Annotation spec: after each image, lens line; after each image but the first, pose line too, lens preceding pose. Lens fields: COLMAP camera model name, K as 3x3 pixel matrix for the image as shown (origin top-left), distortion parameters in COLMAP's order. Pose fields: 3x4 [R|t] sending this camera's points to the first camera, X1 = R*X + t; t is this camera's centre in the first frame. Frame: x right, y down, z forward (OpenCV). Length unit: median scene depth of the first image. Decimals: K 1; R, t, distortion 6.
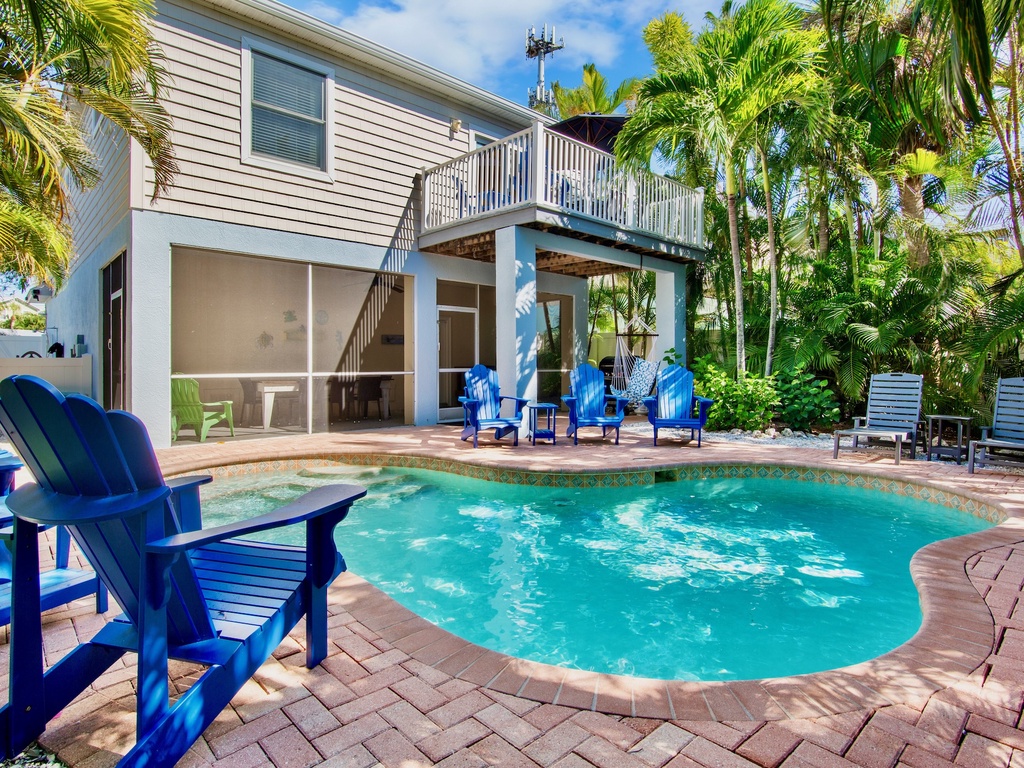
lens RADIAL K [[564.7, 0, 510.5], [0, 564.7, 368.2], [0, 0, 1]] dist [-0.006531, -0.000365]
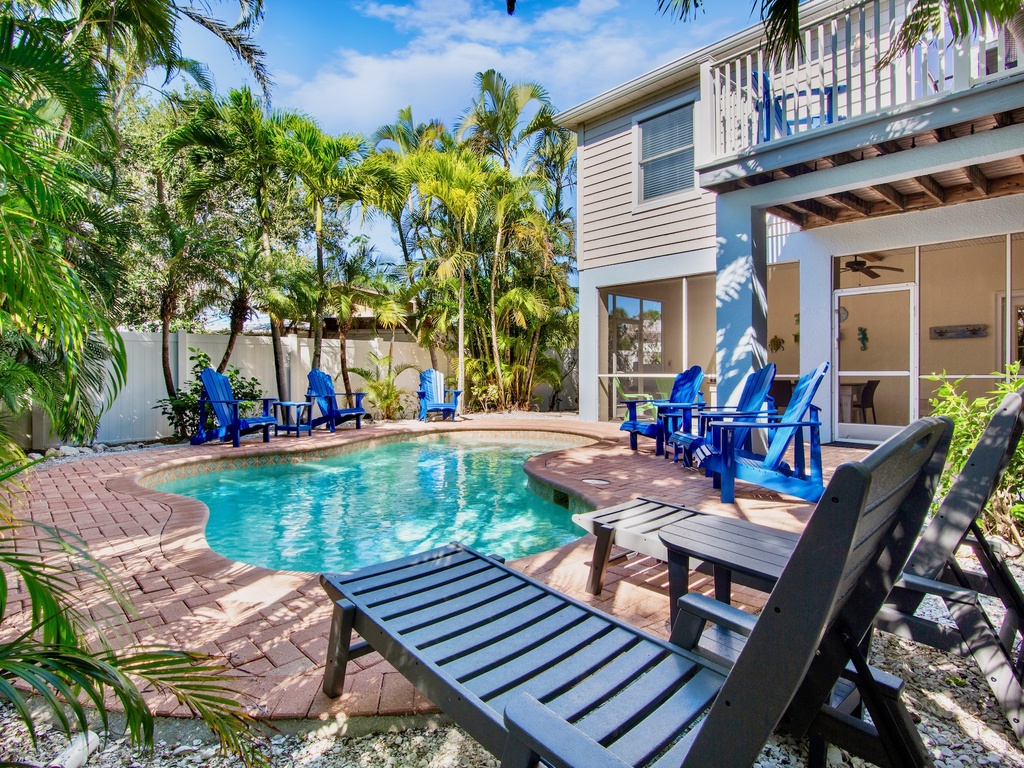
lens RADIAL K [[564.7, 0, 510.5], [0, 564.7, 368.2], [0, 0, 1]] dist [-0.006531, -0.000365]
pose [[0.012542, -0.005457, -0.999906, 0.814093], [-0.007256, 0.999958, -0.005548, 0.005439], [0.999895, 0.007325, 0.012502, 0.685403]]
